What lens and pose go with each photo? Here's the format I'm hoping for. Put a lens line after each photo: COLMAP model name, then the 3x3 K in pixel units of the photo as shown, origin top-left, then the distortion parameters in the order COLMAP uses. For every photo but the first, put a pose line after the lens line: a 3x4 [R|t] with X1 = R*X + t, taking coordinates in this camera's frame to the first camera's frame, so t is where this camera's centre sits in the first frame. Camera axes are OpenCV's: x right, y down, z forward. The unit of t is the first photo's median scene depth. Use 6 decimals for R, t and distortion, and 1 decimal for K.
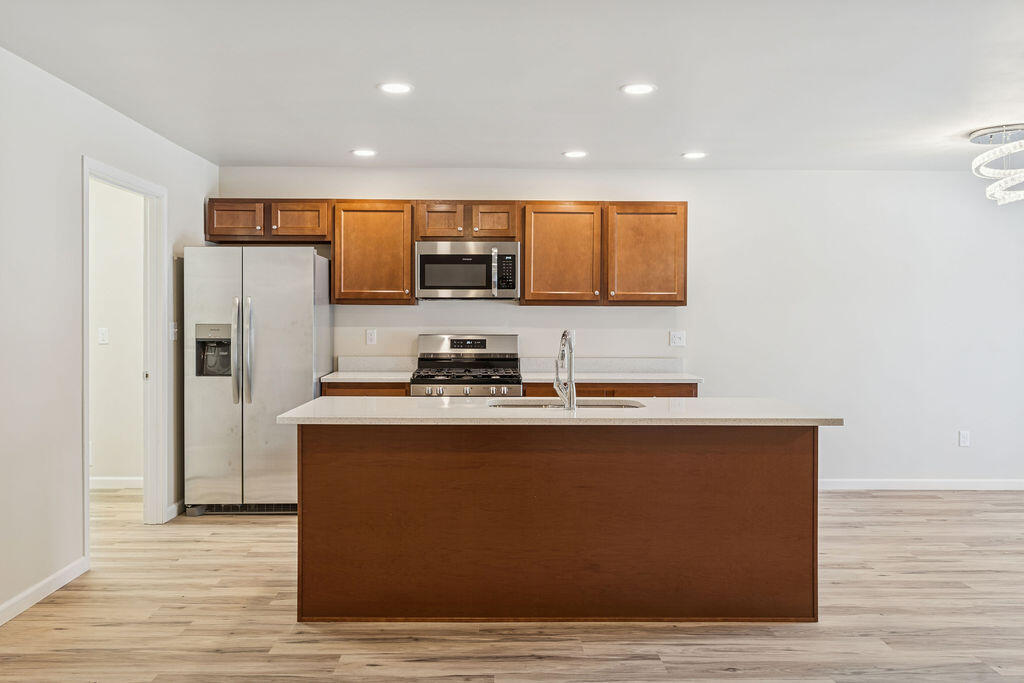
lens RADIAL K [[809.7, 0, 499.9], [0, 809.7, 338.6], [0, 0, 1]] dist [0.008586, -0.001028]
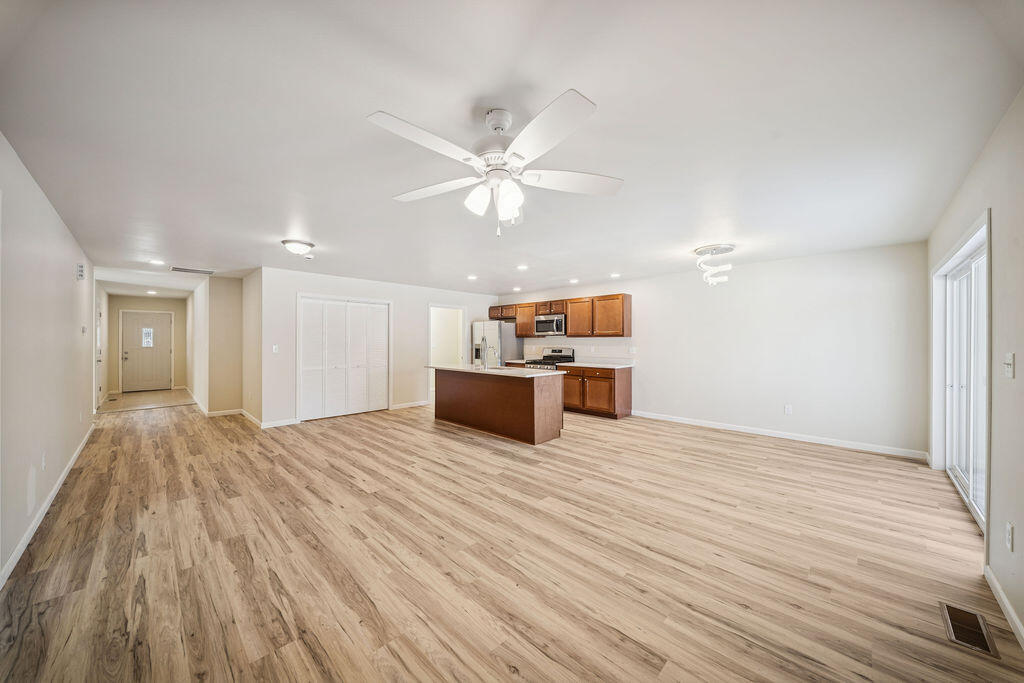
lens RADIAL K [[362.3, 0, 503.6], [0, 362.3, 338.5], [0, 0, 1]] dist [0.001101, -0.003085]
pose [[0.696779, -0.008171, -0.717240, 0.909791], [-0.017684, 0.999435, -0.028565, 0.001951], [0.717068, 0.032587, 0.696241, -0.001777]]
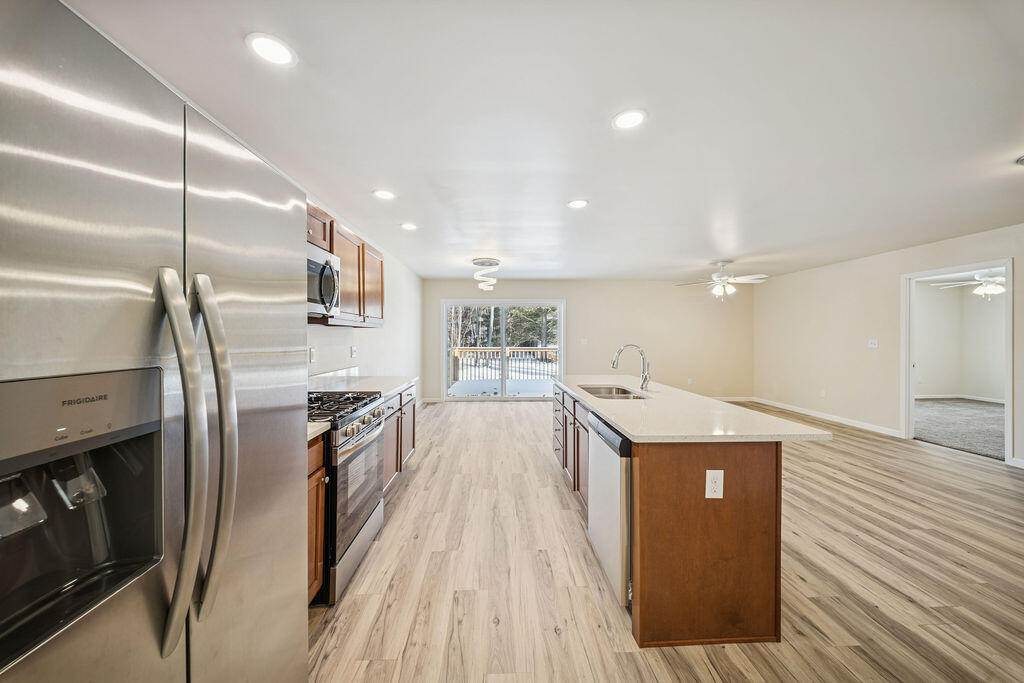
lens RADIAL K [[362.3, 0, 508.3], [0, 362.3, 331.2], [0, 0, 1]] dist [0.001101, -0.003085]
pose [[-0.026164, 0.011364, 0.999593, -0.498769], [0.026312, 0.999597, -0.010675, -0.026870], [-0.999311, 0.026022, -0.026453, 0.967009]]
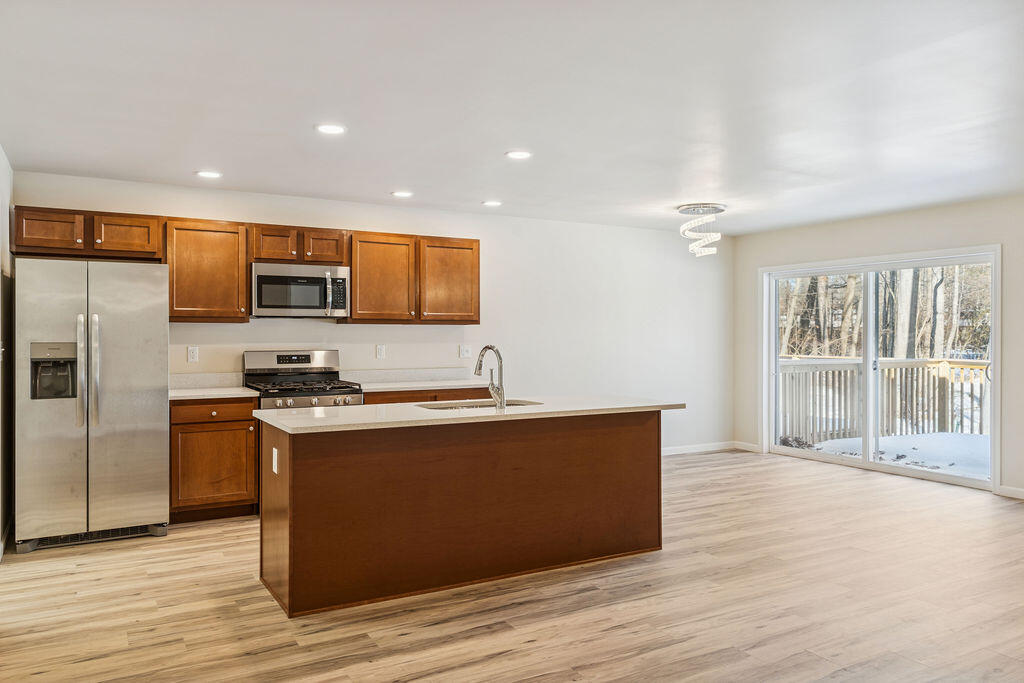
lens RADIAL K [[749.4, 0, 508.4], [0, 749.4, 336.9], [0, 0, 1]] dist [0.000447, 0.014465]
pose [[0.871975, -0.004564, 0.489529, -0.347531], [0.015244, 0.999725, -0.017833, -0.001010], [-0.489313, 0.023012, 0.871804, -0.011738]]
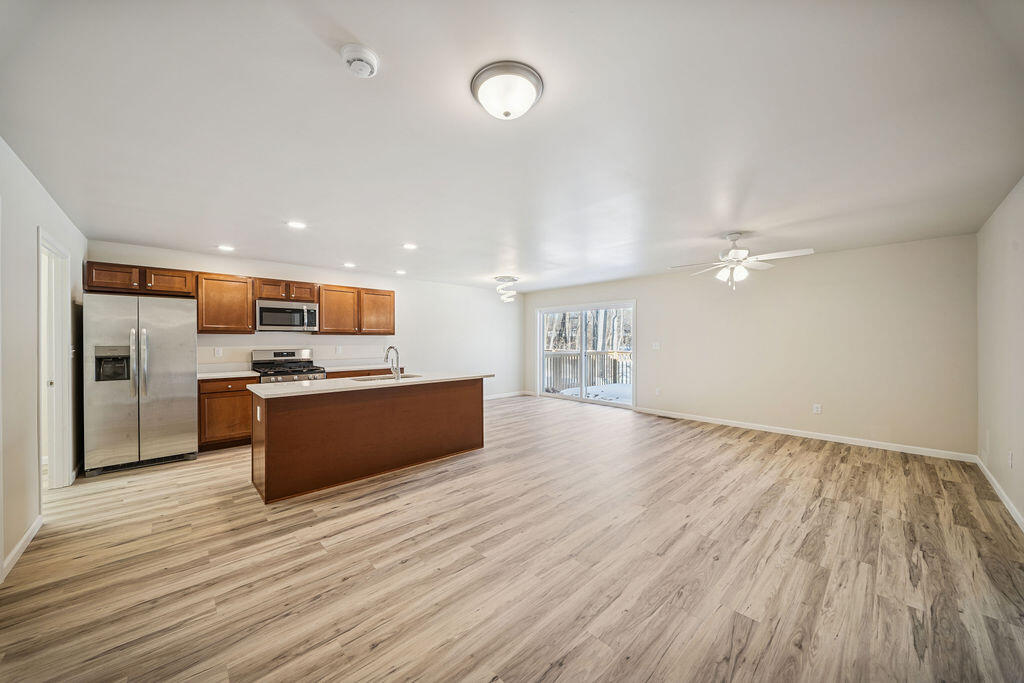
lens RADIAL K [[362.3, 0, 508.9], [0, 362.3, 342.8], [0, 0, 1]] dist [0.001101, -0.003085]
pose [[0.736472, -0.010114, 0.676393, -0.286601], [0.022228, 0.999710, -0.009254, -0.001412], [-0.676103, 0.021850, 0.736483, 0.001379]]
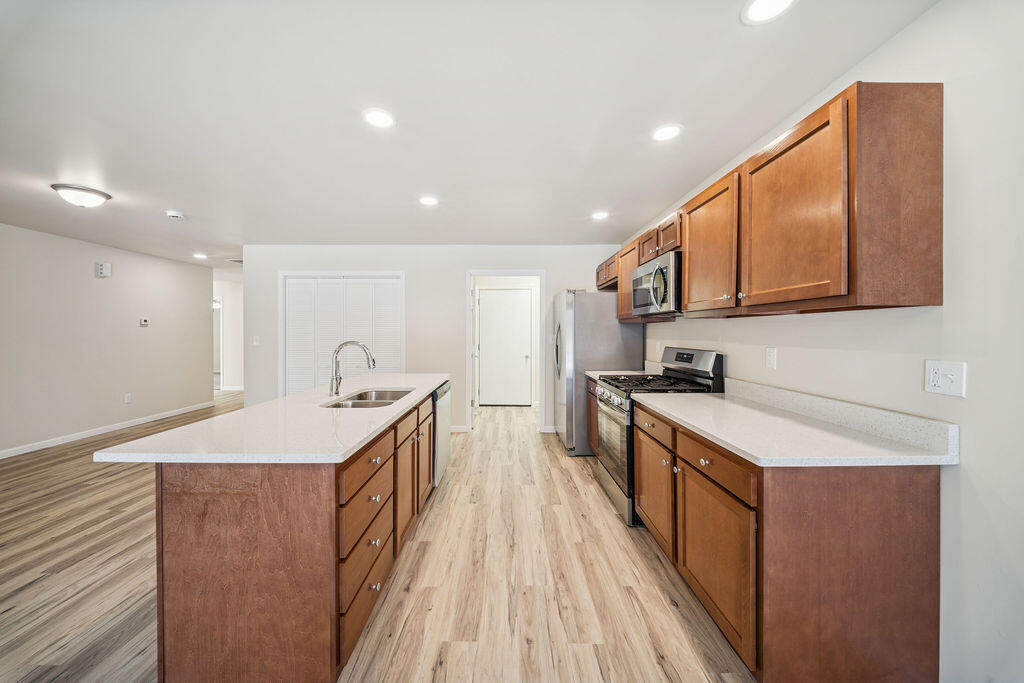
lens RADIAL K [[362.3, 0, 502.1], [0, 362.3, 331.9], [0, 0, 1]] dist [0.001101, -0.003085]
pose [[-0.020304, -0.002436, -0.999791, 0.535907], [-0.026001, 0.999660, -0.001908, -0.023340], [0.999456, 0.025956, -0.020361, 0.969549]]
